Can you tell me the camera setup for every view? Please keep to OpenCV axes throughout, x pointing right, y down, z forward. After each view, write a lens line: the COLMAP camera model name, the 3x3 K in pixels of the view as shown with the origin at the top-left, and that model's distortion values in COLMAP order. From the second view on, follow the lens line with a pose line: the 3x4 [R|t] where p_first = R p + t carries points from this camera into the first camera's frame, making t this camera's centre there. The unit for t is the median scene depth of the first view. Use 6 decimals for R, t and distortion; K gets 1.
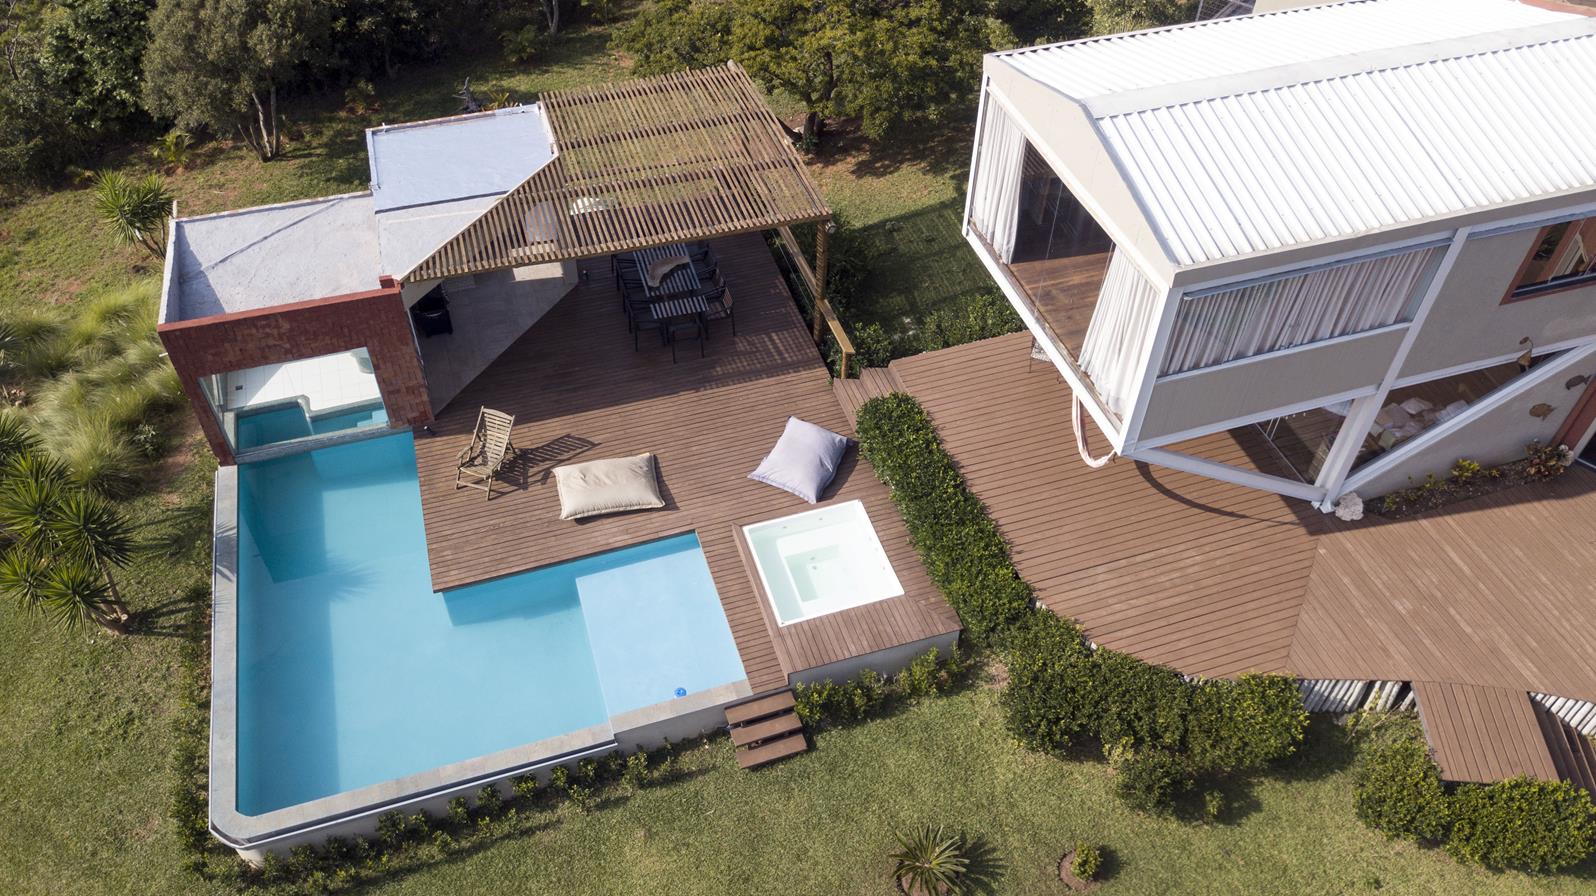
lens RADIAL K [[1239.9, 0, 799.4], [0, 1239.9, 439.9], [0, 0, 1]] dist [0.006543, -0.015223]
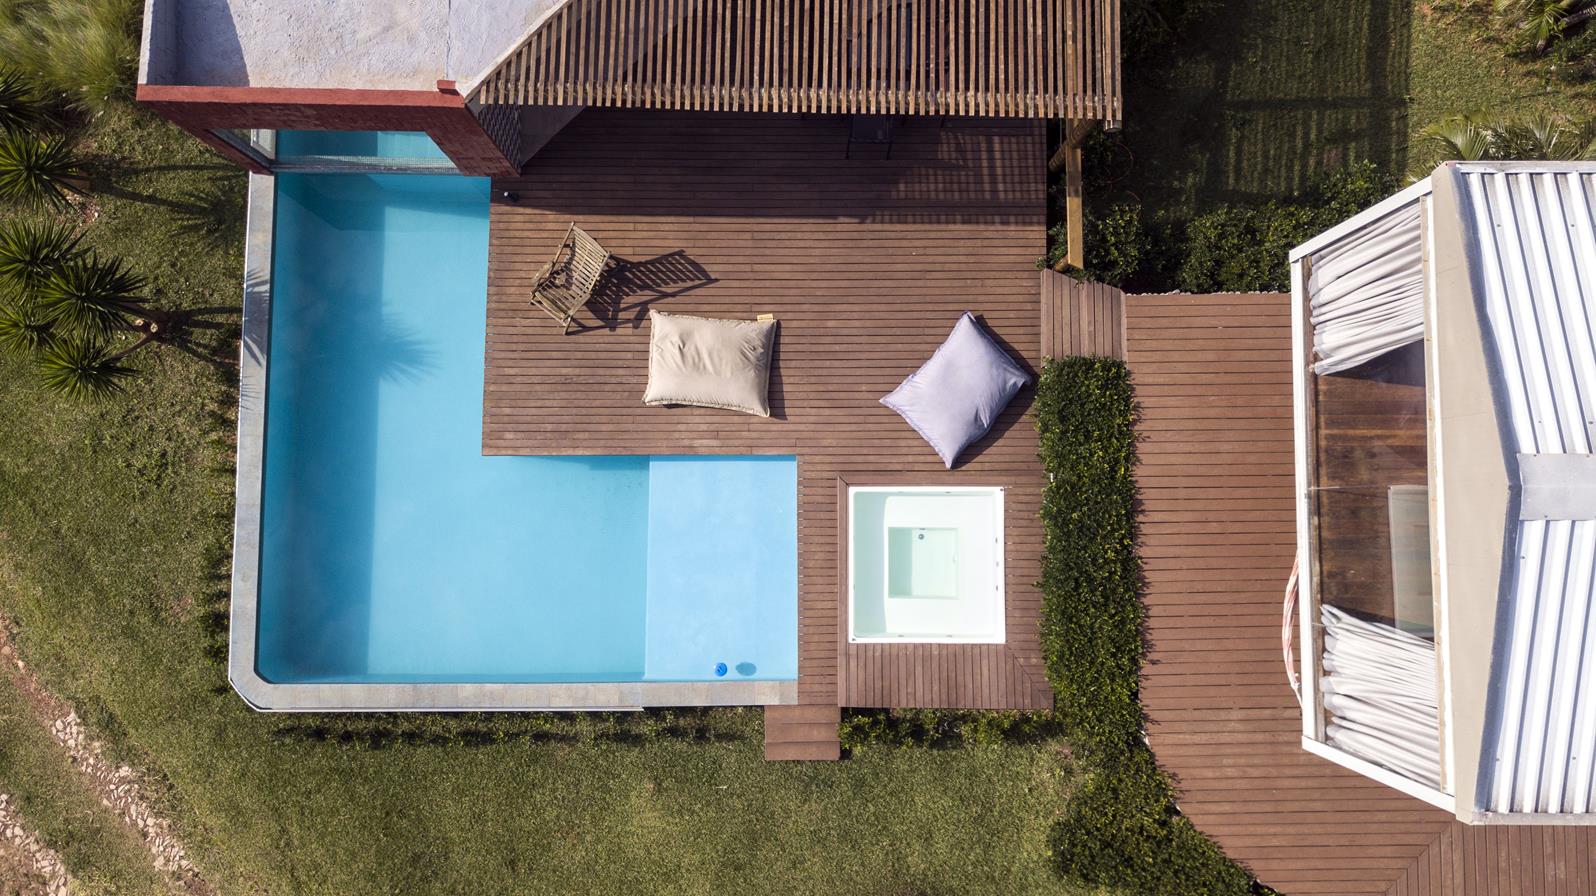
lens RADIAL K [[1239.9, 0, 791.2], [0, 1239.9, 446.0], [0, 0, 1]] dist [0.006543, -0.015223]
pose [[0.949414, 0.312905, -0.026522, -0.069256], [-0.219324, 0.721169, 0.657125, -0.470736], [0.224744, -0.618067, 0.753315, 0.392143]]
